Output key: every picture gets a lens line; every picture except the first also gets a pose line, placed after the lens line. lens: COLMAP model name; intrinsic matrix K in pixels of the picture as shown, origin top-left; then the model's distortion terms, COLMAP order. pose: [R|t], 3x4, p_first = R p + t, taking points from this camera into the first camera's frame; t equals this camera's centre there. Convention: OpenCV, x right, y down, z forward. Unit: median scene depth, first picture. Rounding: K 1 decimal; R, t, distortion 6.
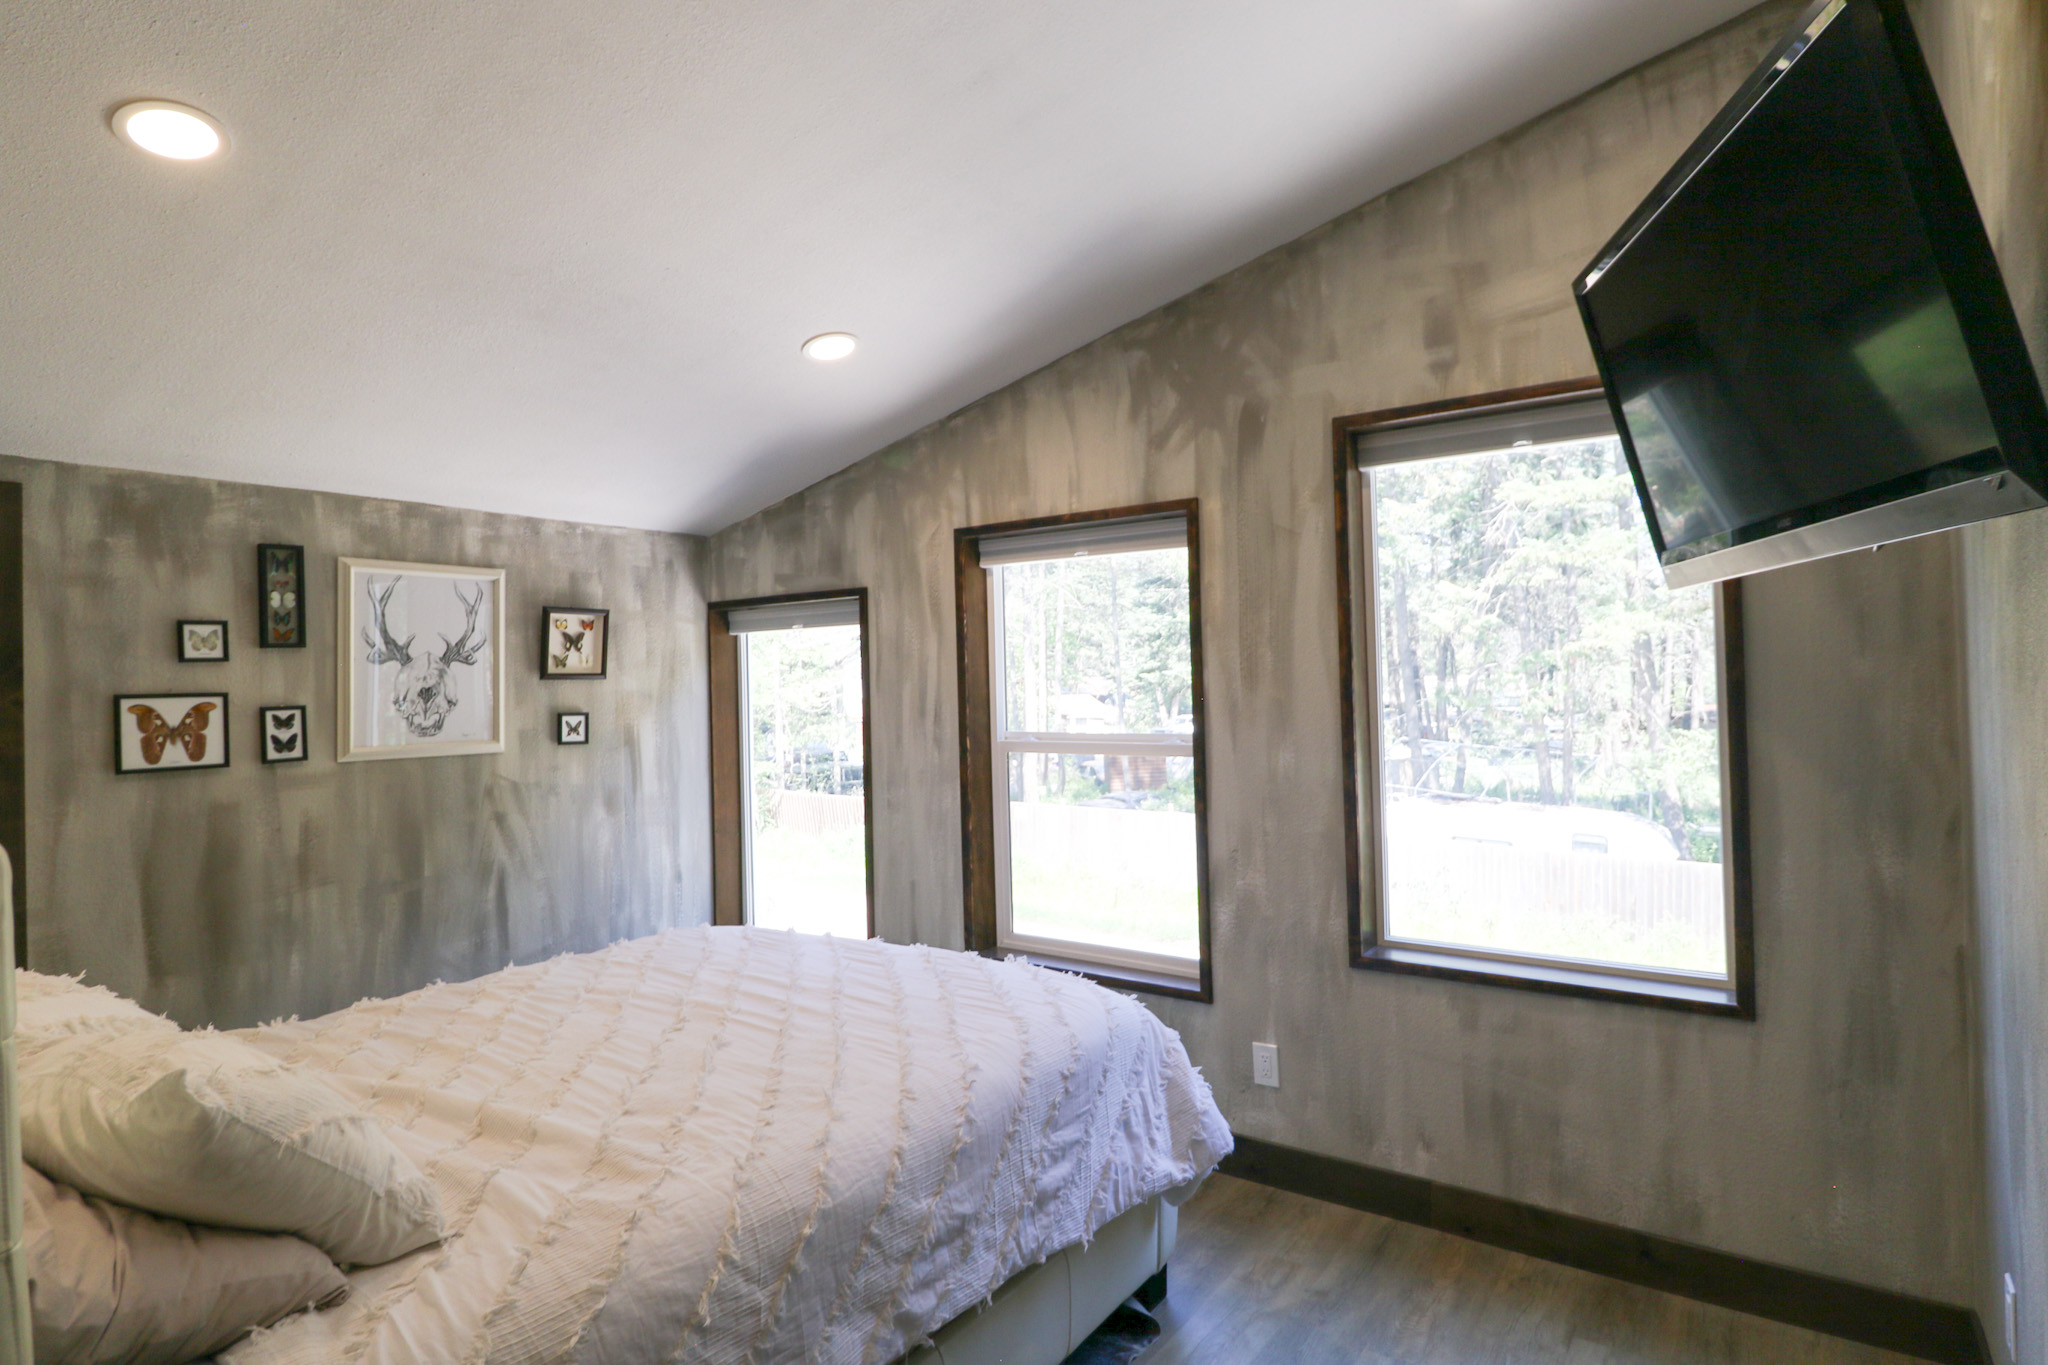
lens RADIAL K [[1093.9, 0, 1013.5], [0, 1093.9, 657.0], [0, 0, 1]] dist [0.007079, -0.014578]
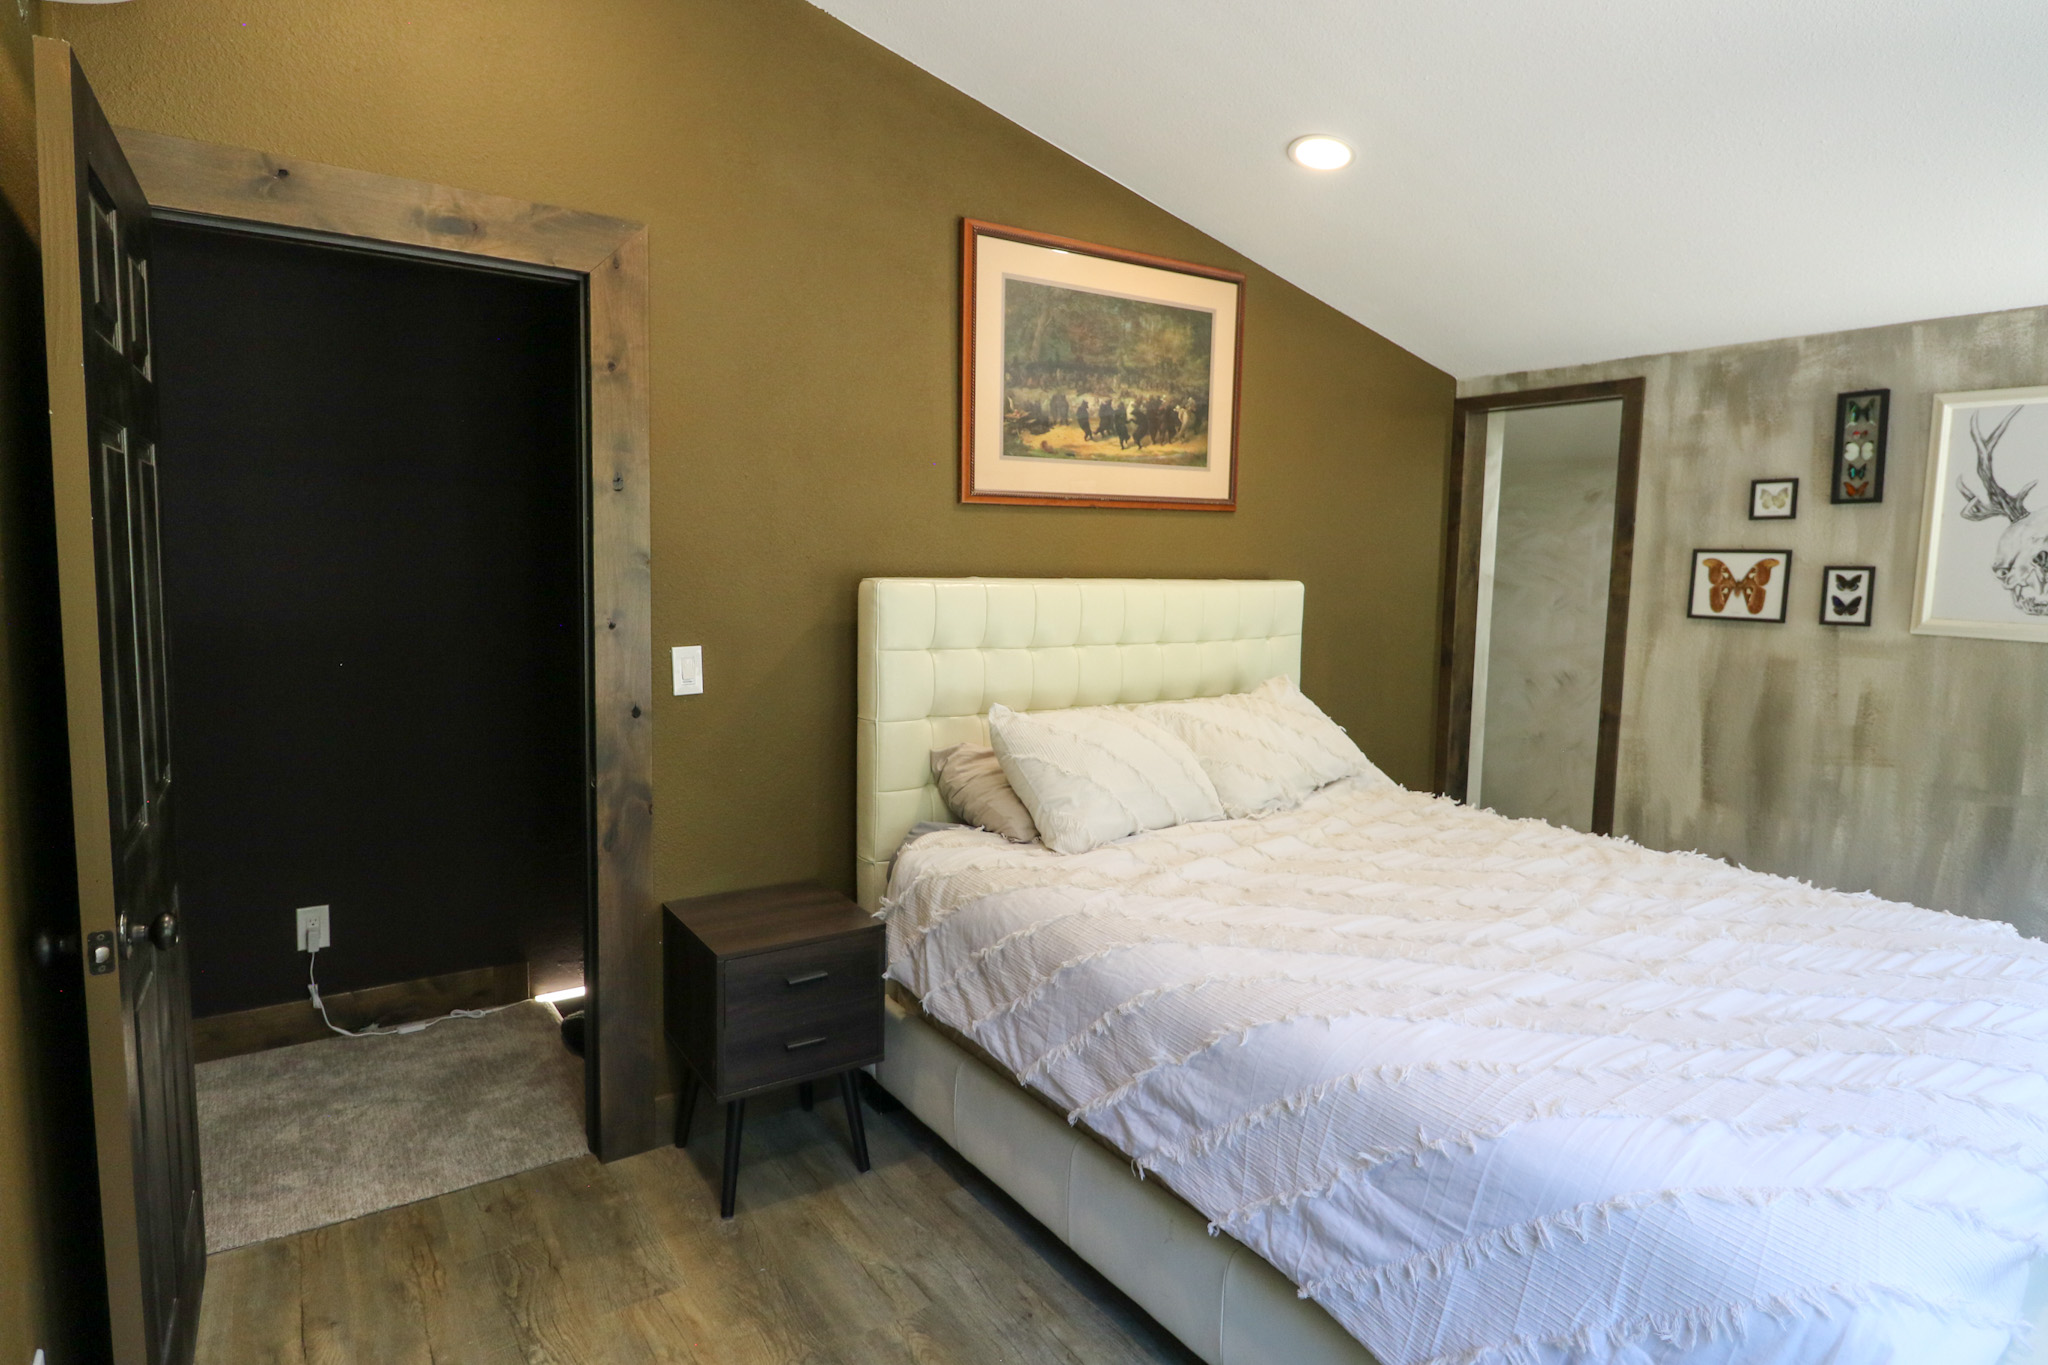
lens RADIAL K [[1094.2, 0, 1015.7], [0, 1094.2, 662.4], [0, 0, 1]] dist [0.006092, -0.013753]
pose [[-0.336125, 0.108859, -0.935505, 0.466515], [0.005890, 0.993521, 0.113494, 0.016438], [0.941799, 0.032638, -0.334589, 0.648195]]
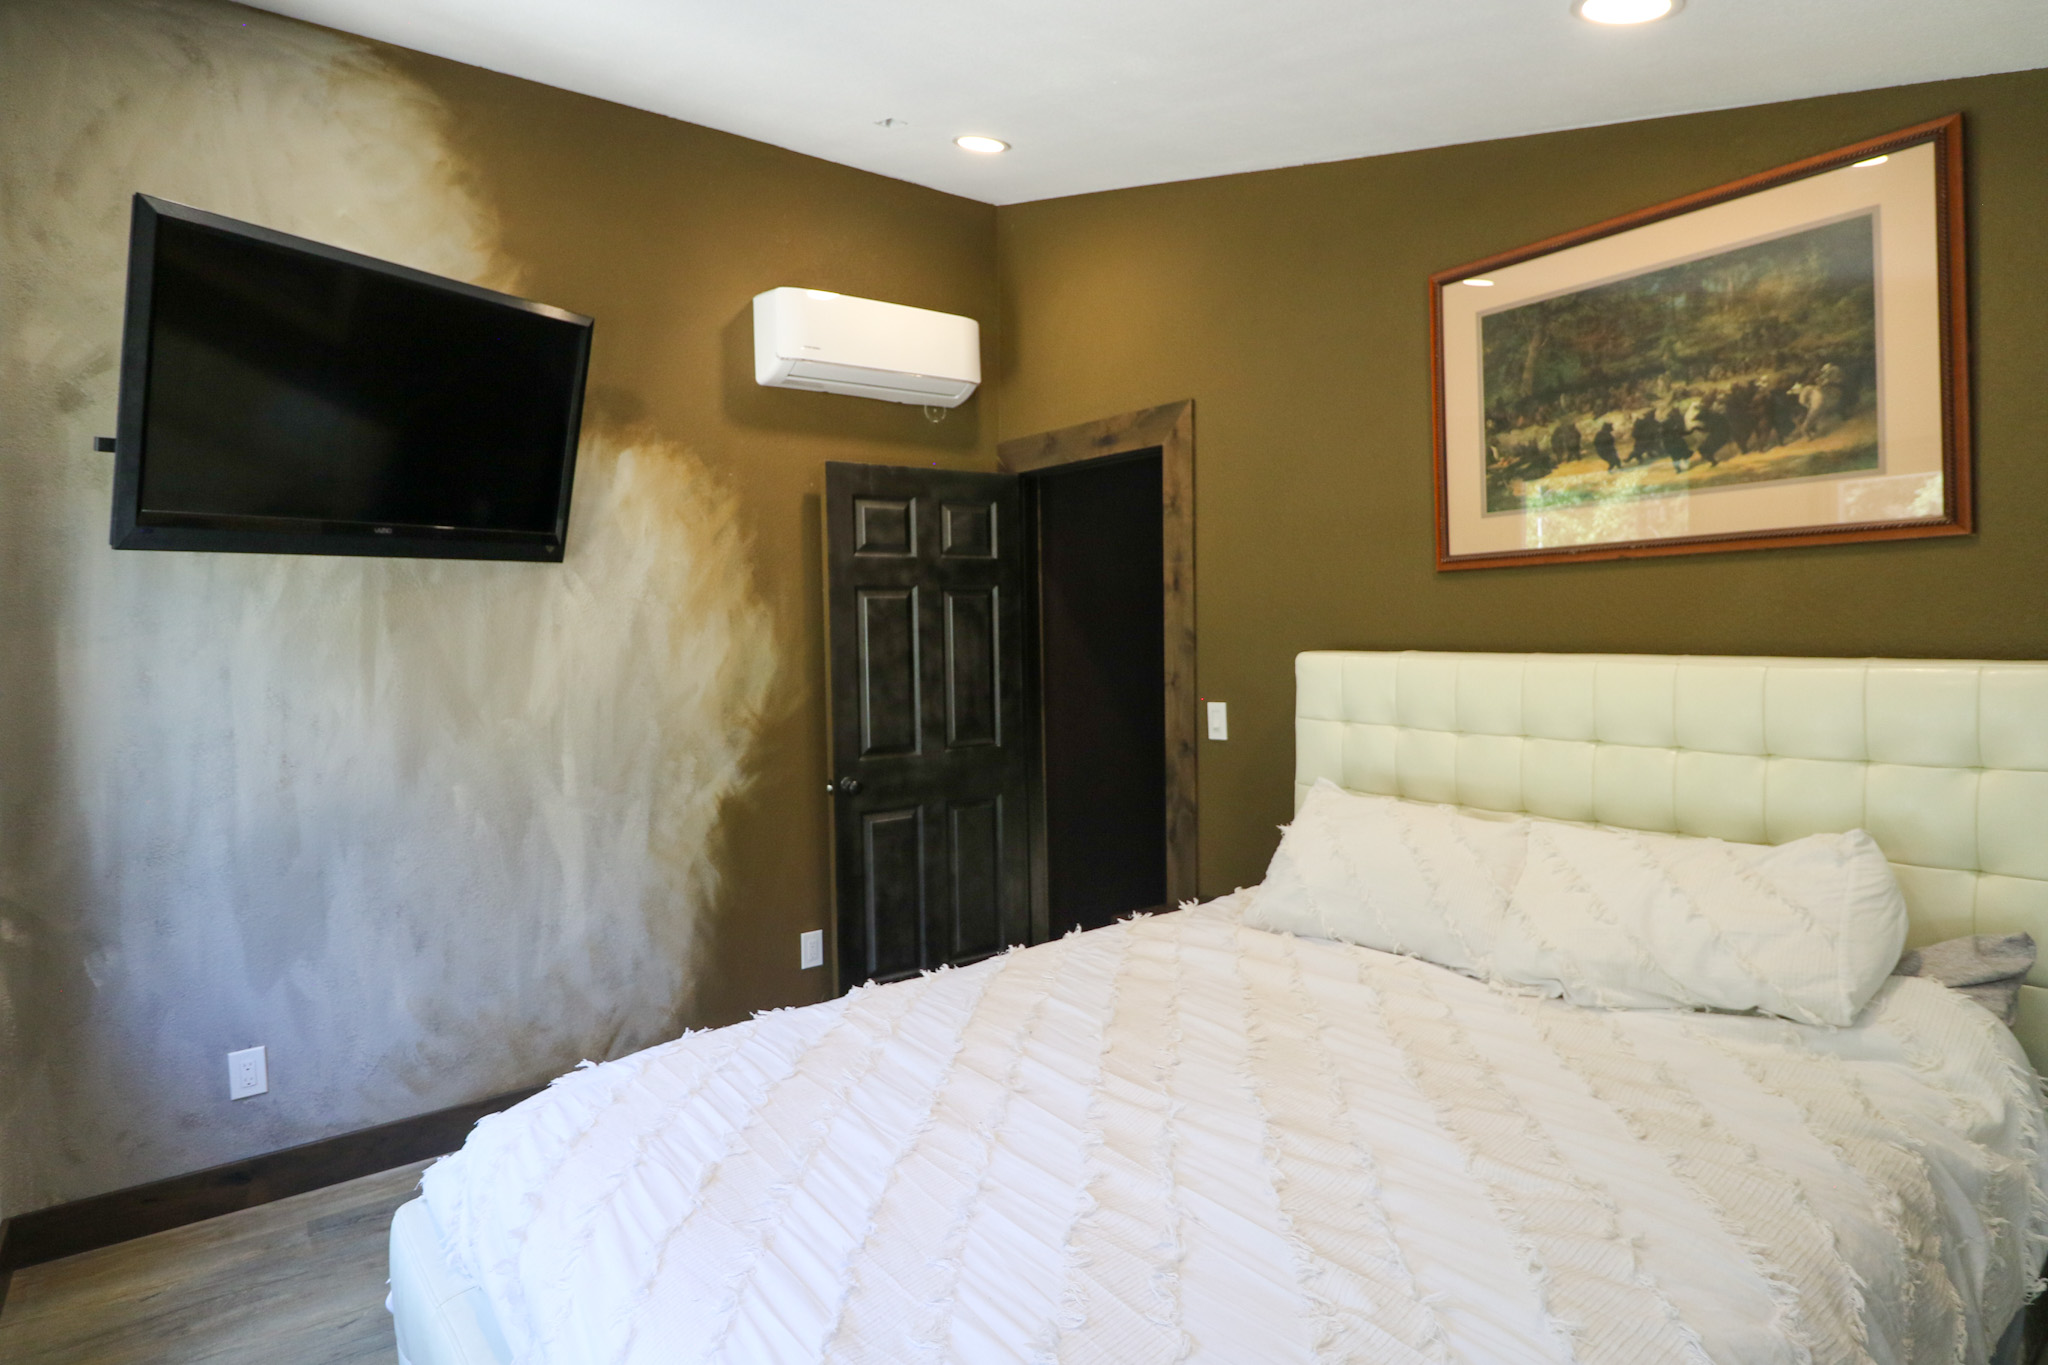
lens RADIAL K [[1093.9, 0, 1013.5], [0, 1093.9, 657.0], [0, 0, 1]] dist [0.007079, -0.014578]
pose [[-0.956440, 0.029892, 0.290394, -0.295557], [0.032700, 0.999454, 0.004822, 0.038690], [-0.290091, 0.014108, -0.956895, 1.193787]]
